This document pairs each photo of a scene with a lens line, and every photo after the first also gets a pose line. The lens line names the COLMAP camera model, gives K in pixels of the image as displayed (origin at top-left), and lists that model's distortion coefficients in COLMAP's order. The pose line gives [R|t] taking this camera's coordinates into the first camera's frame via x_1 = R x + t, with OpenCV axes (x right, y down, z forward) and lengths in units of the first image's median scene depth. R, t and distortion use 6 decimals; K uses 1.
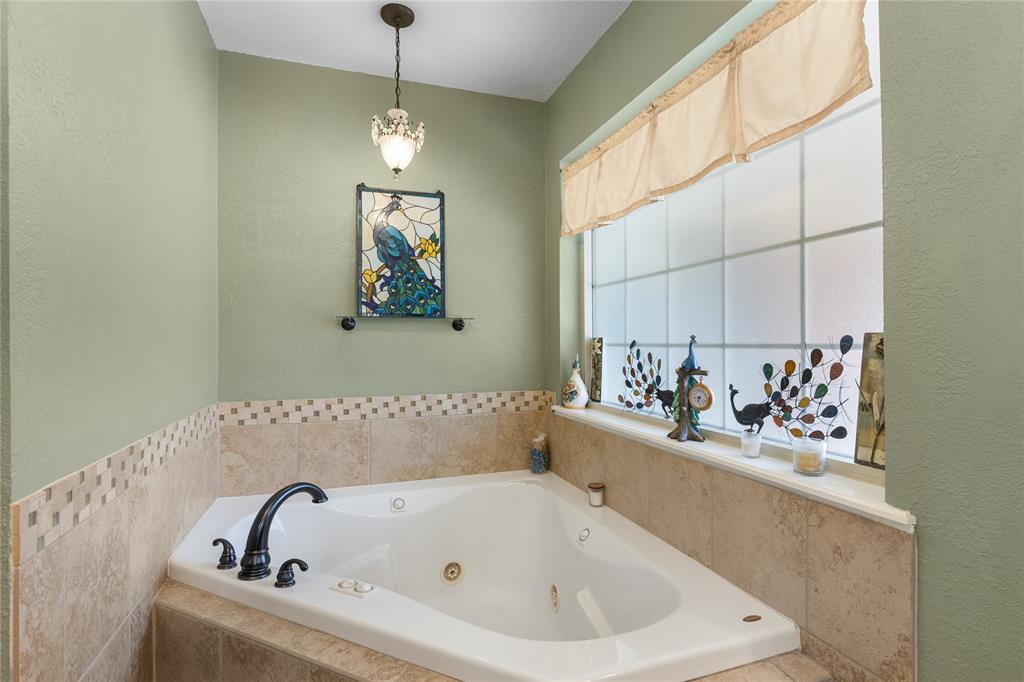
lens RADIAL K [[493.8, 0, 511.6], [0, 493.8, 337.2], [0, 0, 1]] dist [-0.002227, -0.000021]
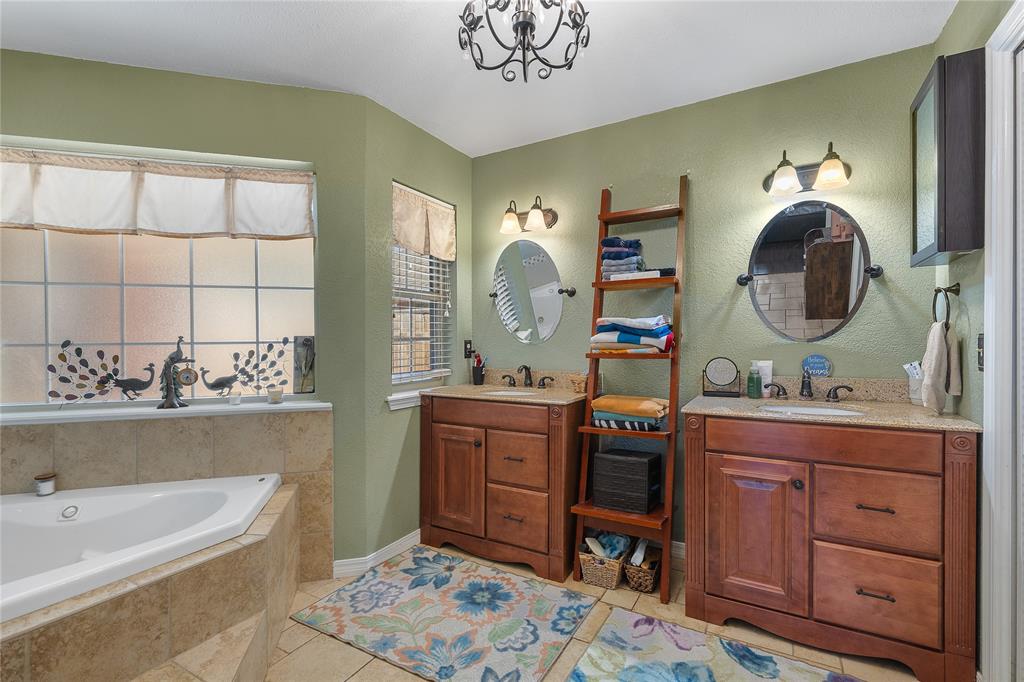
lens RADIAL K [[468.0, 0, 511.3], [0, 468.0, 341.1], [0, 0, 1]] dist [-0.002229, -0.000258]
pose [[0.061149, -0.003269, 0.998123, -1.094463], [-0.001572, 0.999993, 0.003372, 0.004585], [-0.998127, -0.001776, 0.061143, -0.094971]]
